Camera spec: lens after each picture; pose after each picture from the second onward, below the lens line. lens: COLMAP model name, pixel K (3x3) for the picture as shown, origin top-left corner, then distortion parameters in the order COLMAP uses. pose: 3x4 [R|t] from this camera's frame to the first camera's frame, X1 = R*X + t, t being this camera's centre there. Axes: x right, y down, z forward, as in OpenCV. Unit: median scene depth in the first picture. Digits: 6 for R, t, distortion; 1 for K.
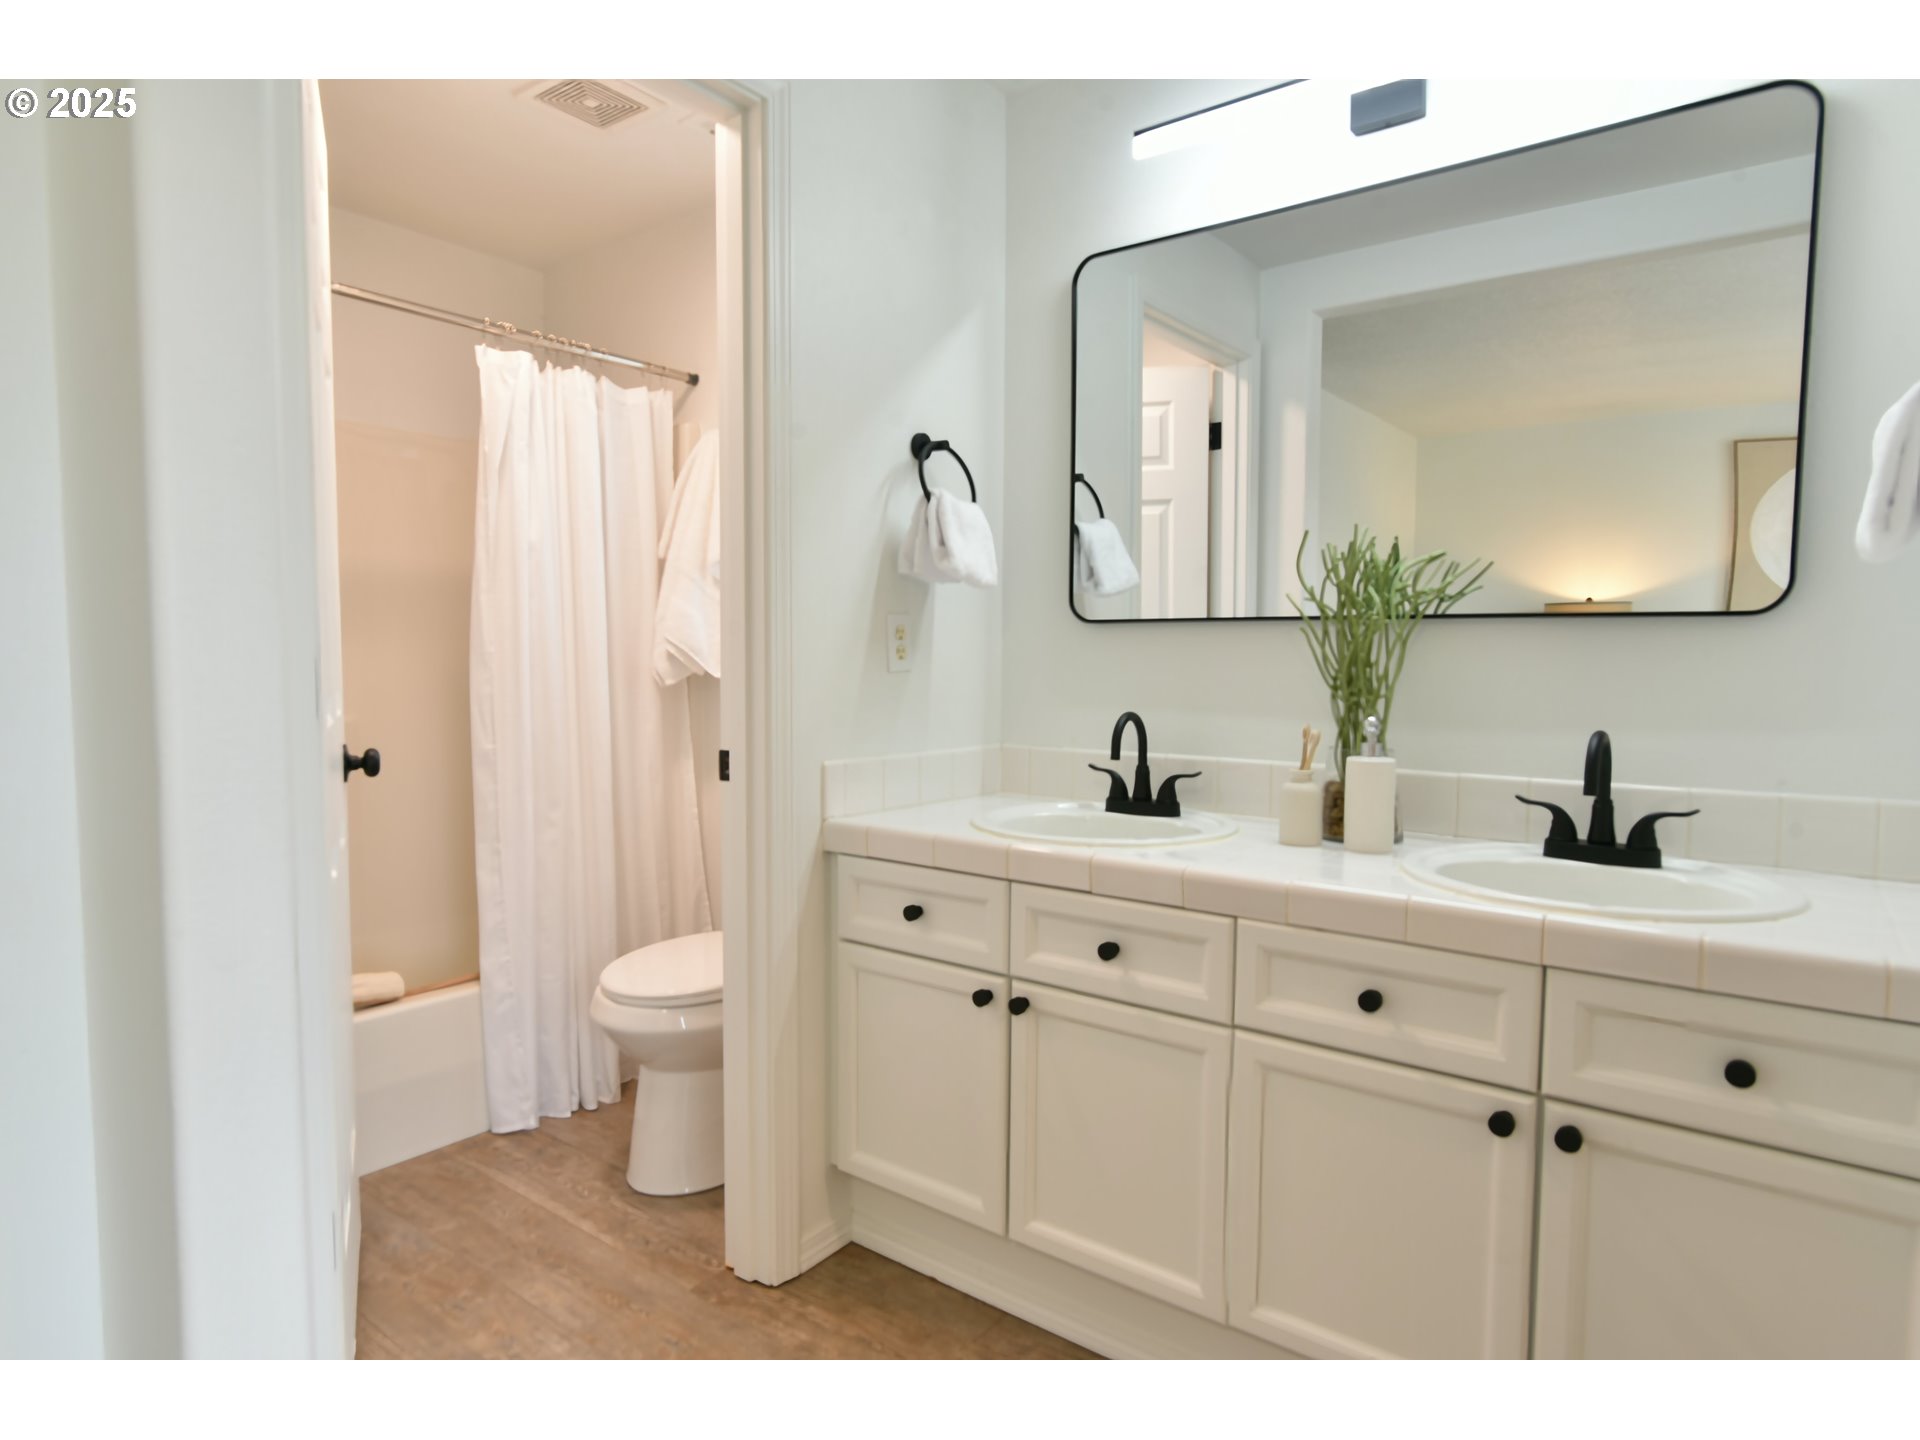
lens RADIAL K [[1087.0, 0, 882.8], [0, 1087.0, 707.7], [0, 0, 1]] dist [0.003750, -0.001785]
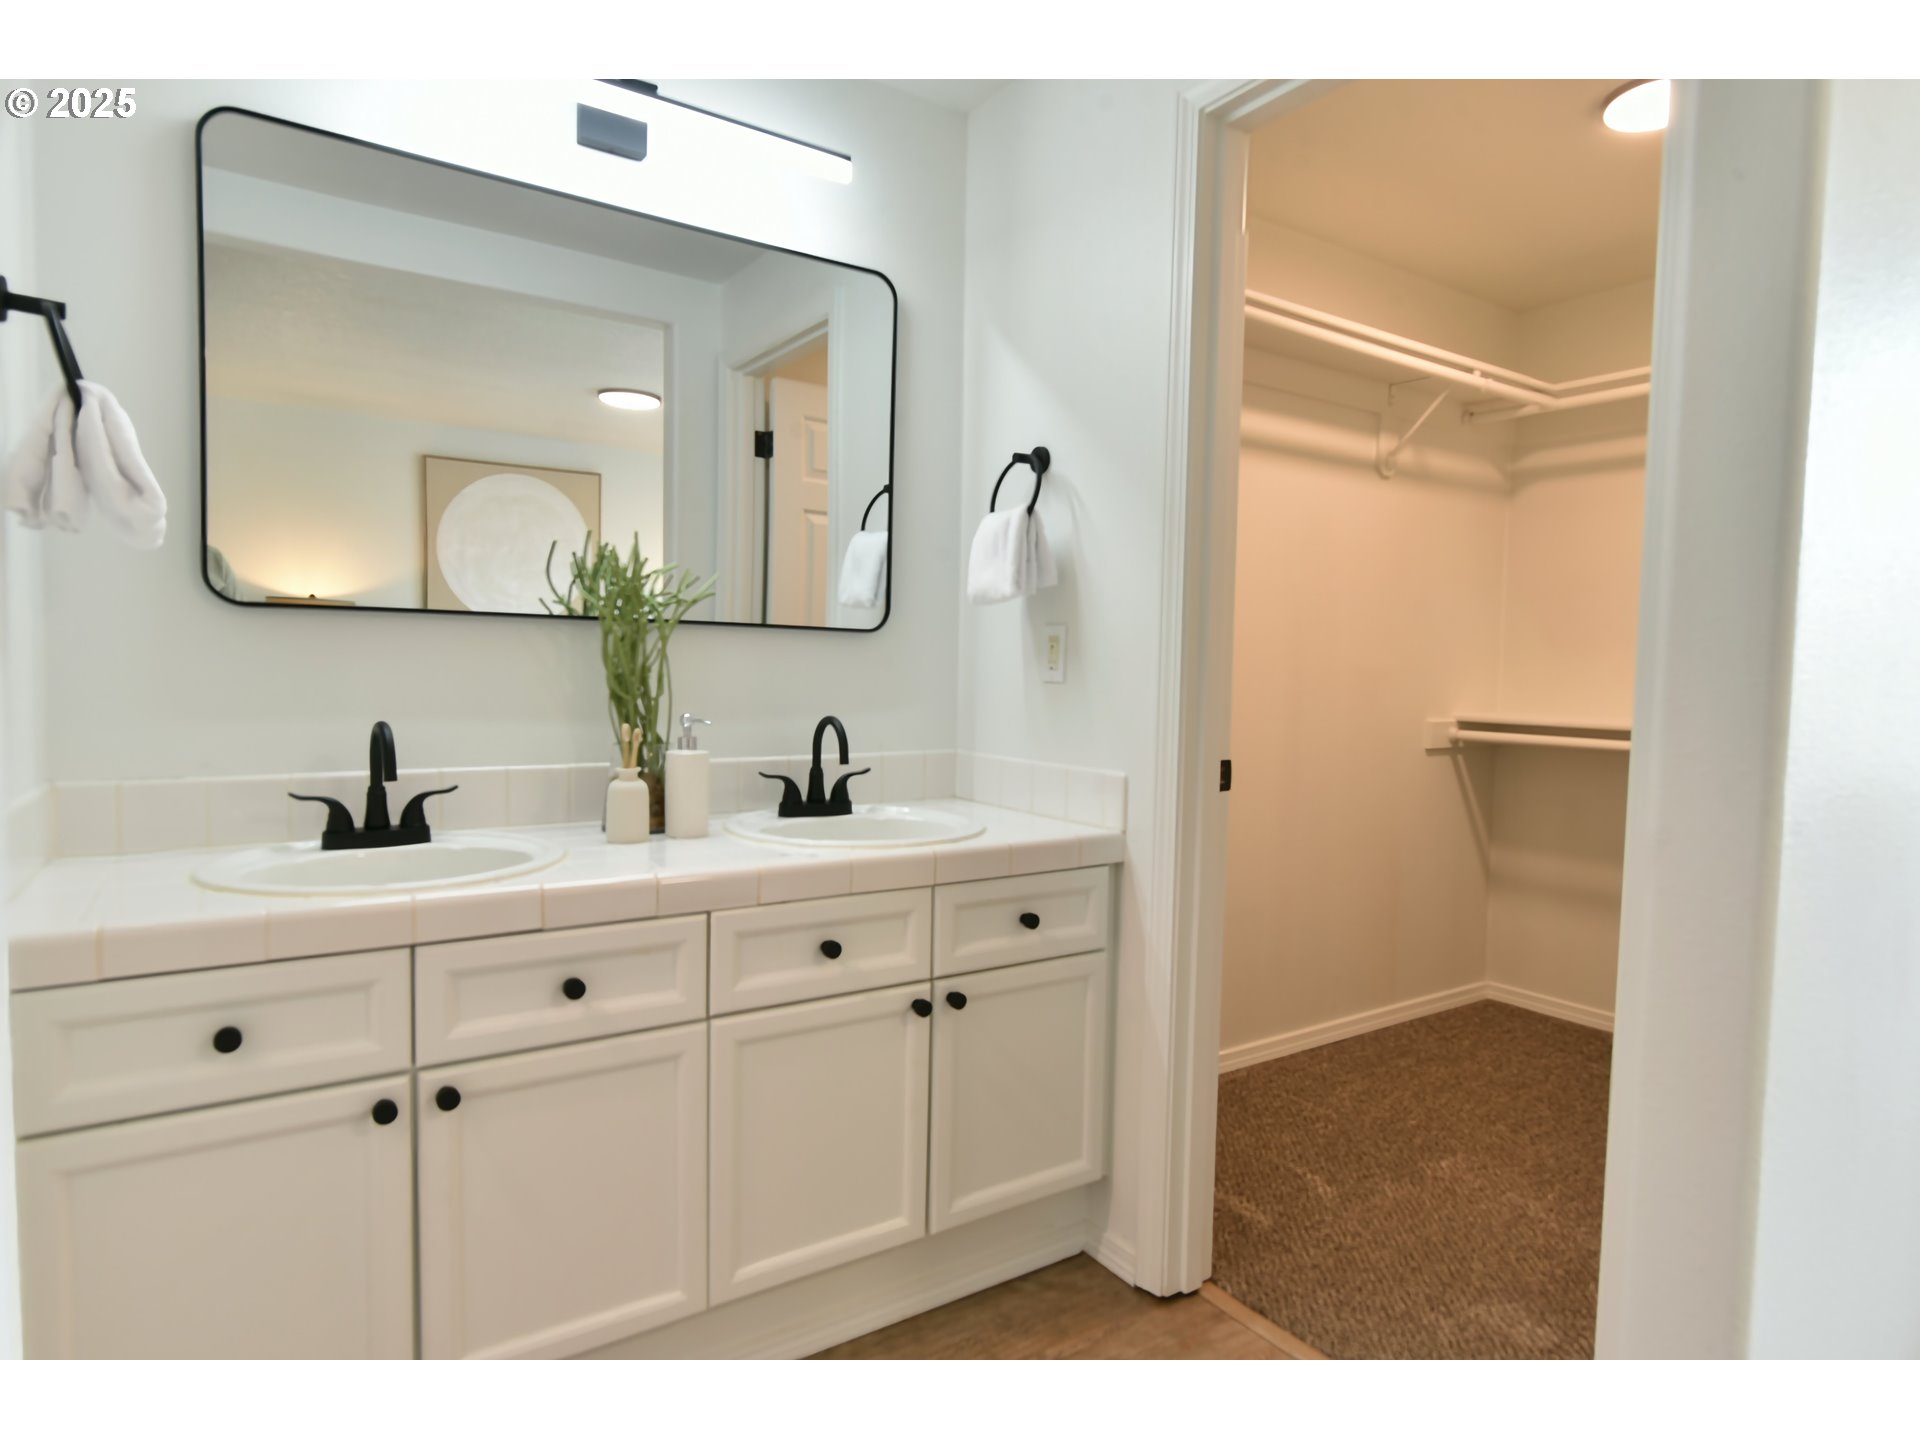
lens RADIAL K [[1087.0, 0, 953.0], [0, 1087.0, 724.6], [0, 0, 1]] dist [0.003750, -0.001785]
pose [[0.282434, -0.051288, 0.957915, -0.443248], [0.028534, 0.998577, 0.045052, -0.018783], [-0.958862, 0.014609, 0.283496, 0.365010]]
